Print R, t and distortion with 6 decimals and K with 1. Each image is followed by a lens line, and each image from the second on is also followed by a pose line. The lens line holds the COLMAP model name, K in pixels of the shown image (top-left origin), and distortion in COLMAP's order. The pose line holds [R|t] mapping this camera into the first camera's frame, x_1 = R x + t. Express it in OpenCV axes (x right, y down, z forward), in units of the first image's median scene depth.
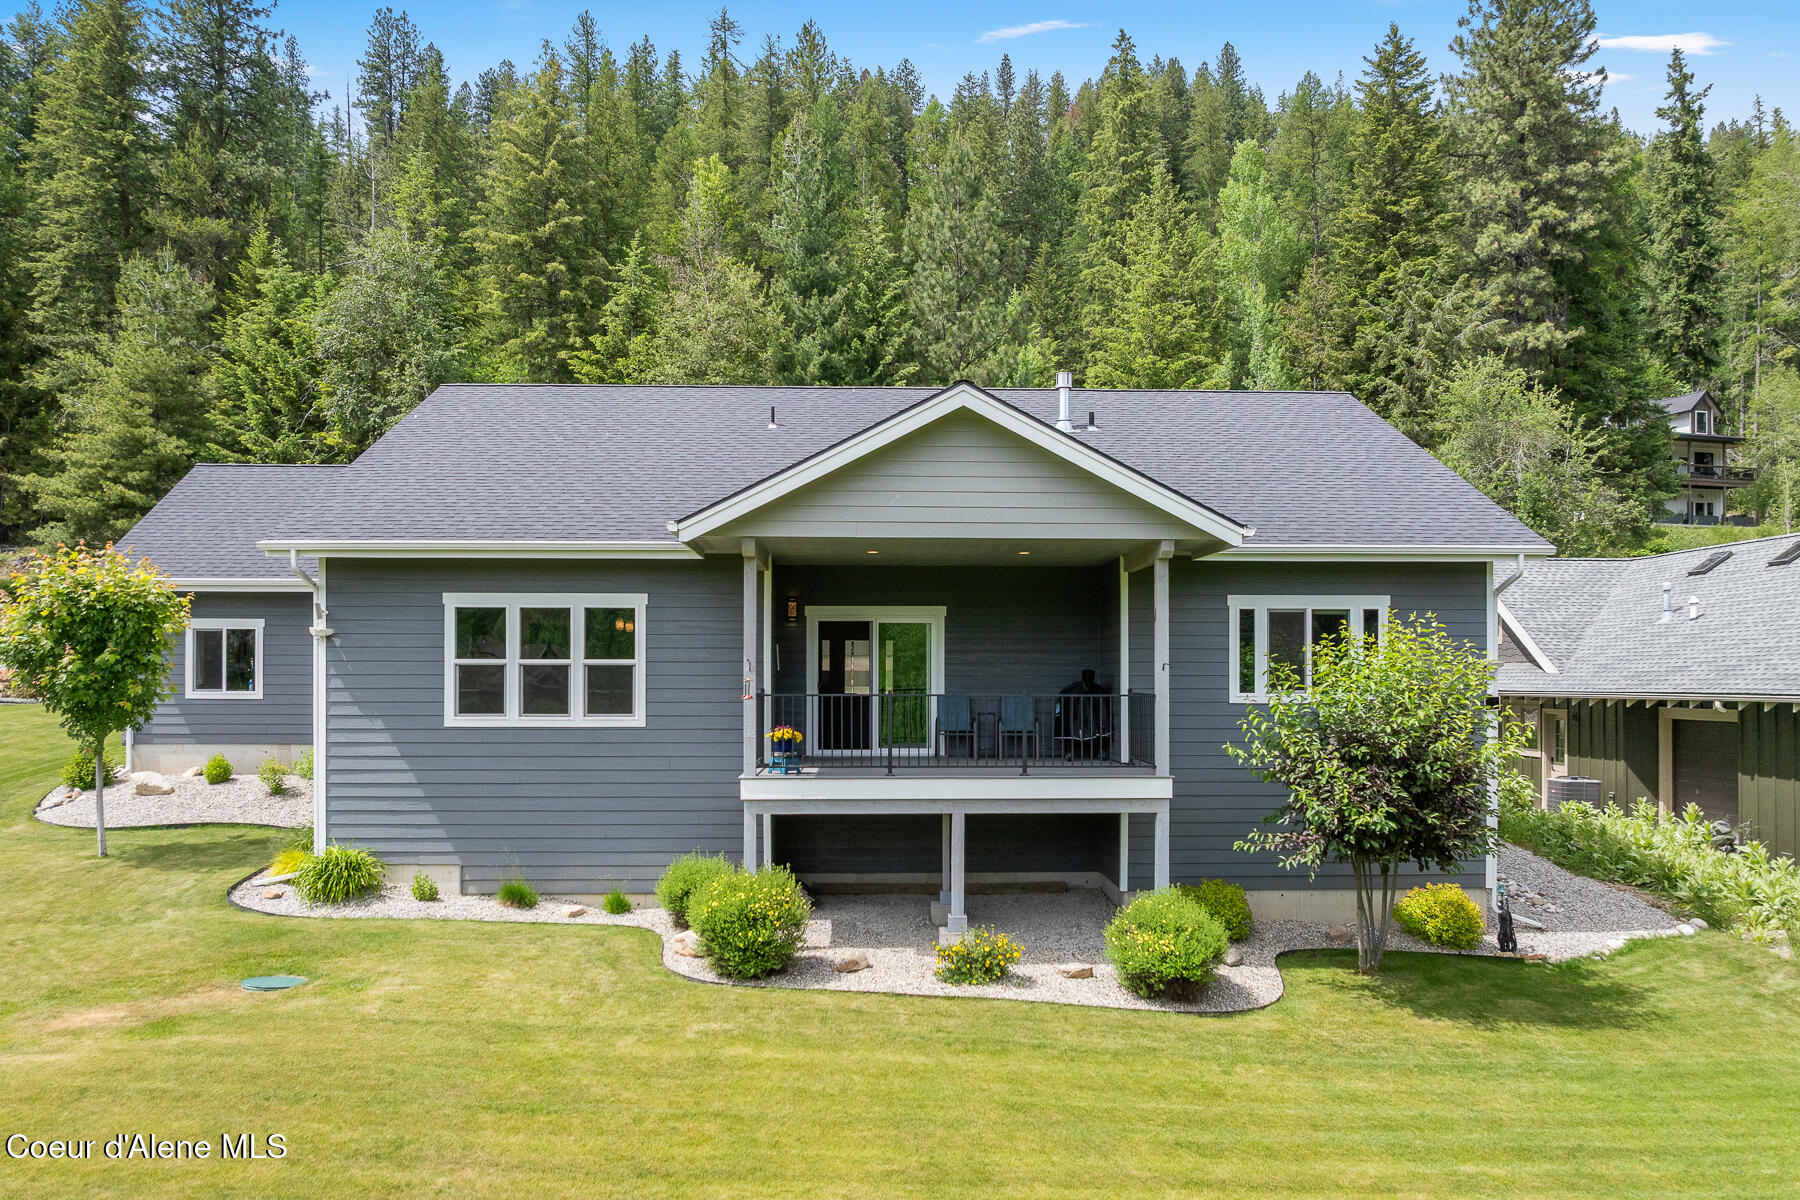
lens RADIAL K [[1254.9, 0, 836.4], [0, 1254.9, 632.9], [0, 0, 1]] dist [-0.019121, 0.007757]
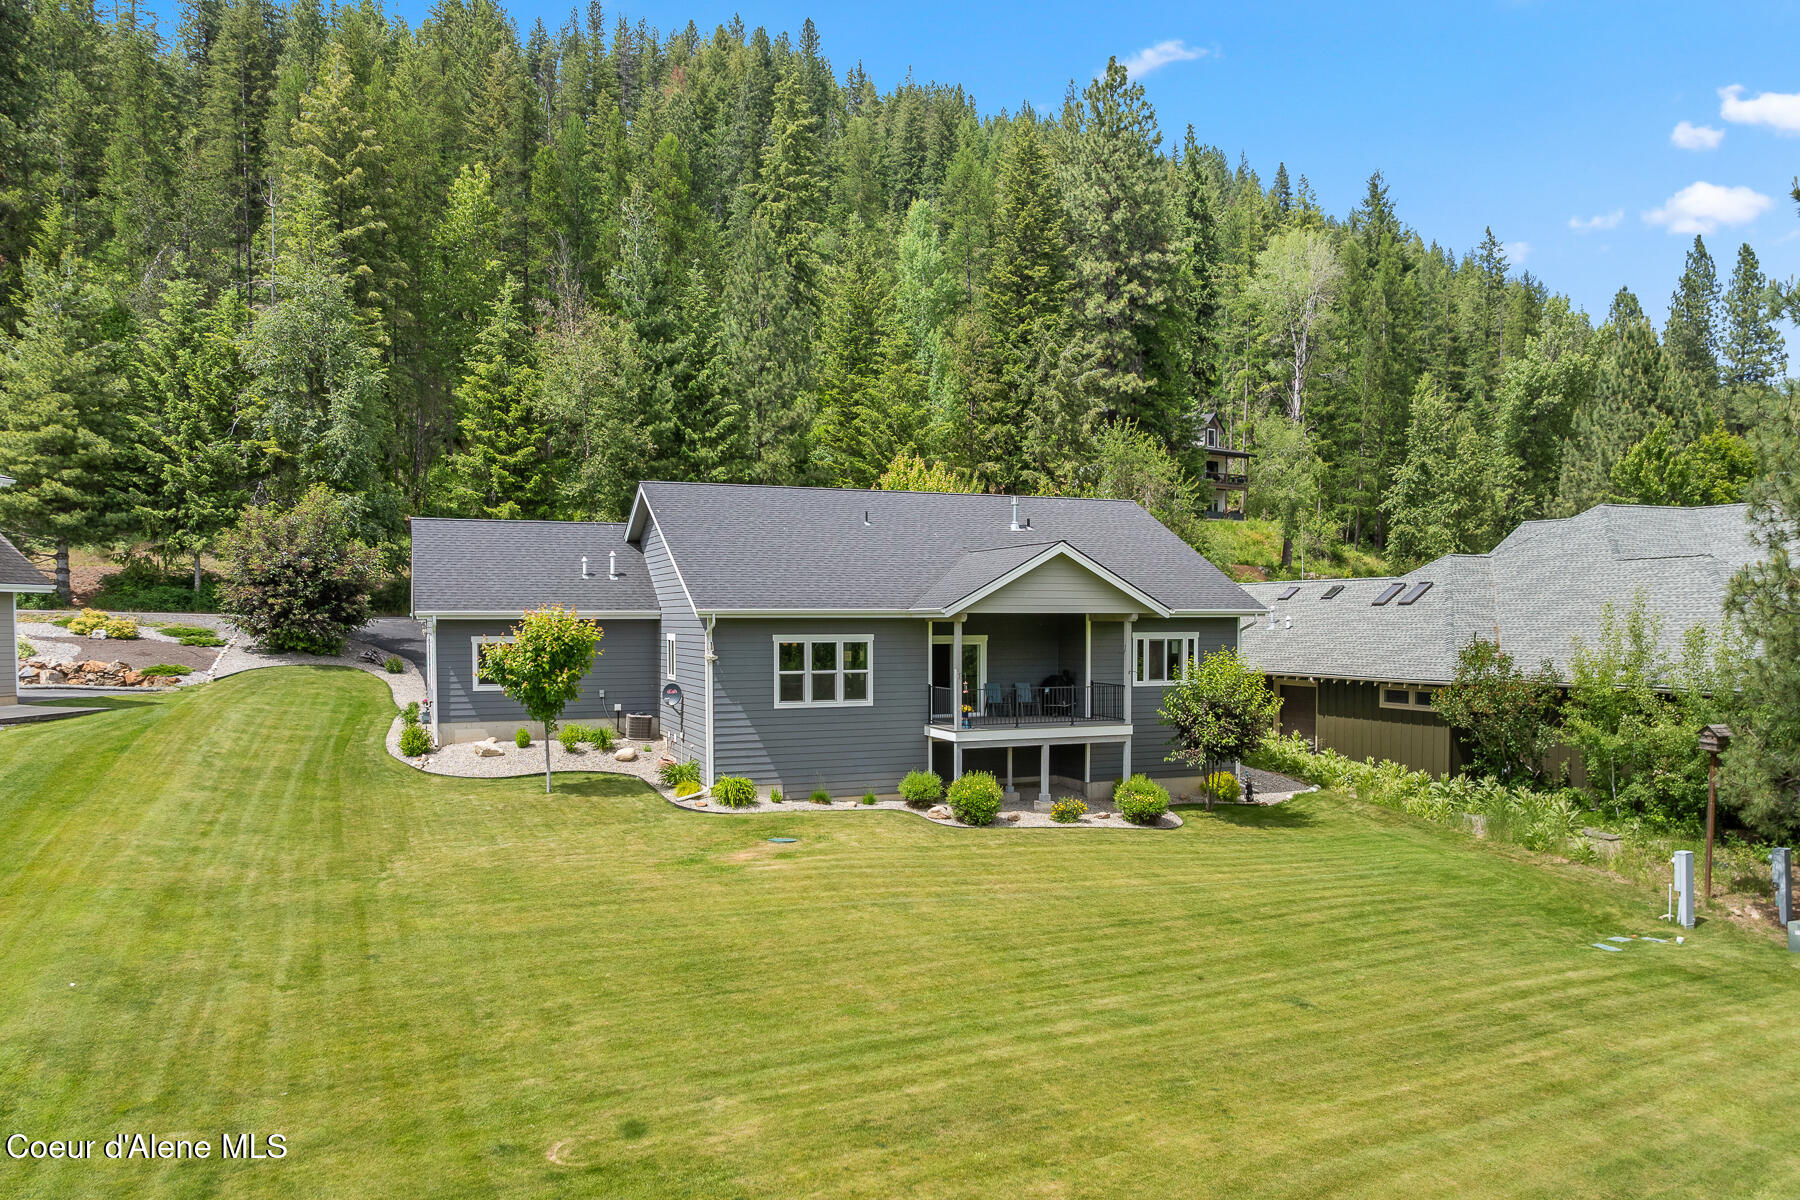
lens RADIAL K [[1254.9, 0, 901.3], [0, 1254.9, 607.9], [0, 0, 1]] dist [-0.019121, 0.007757]
pose [[0.925226, 0.005525, 0.379375, -0.306612], [-0.013782, 0.999723, 0.019053, -0.039976], [-0.379165, -0.022857, 0.925047, -0.275422]]
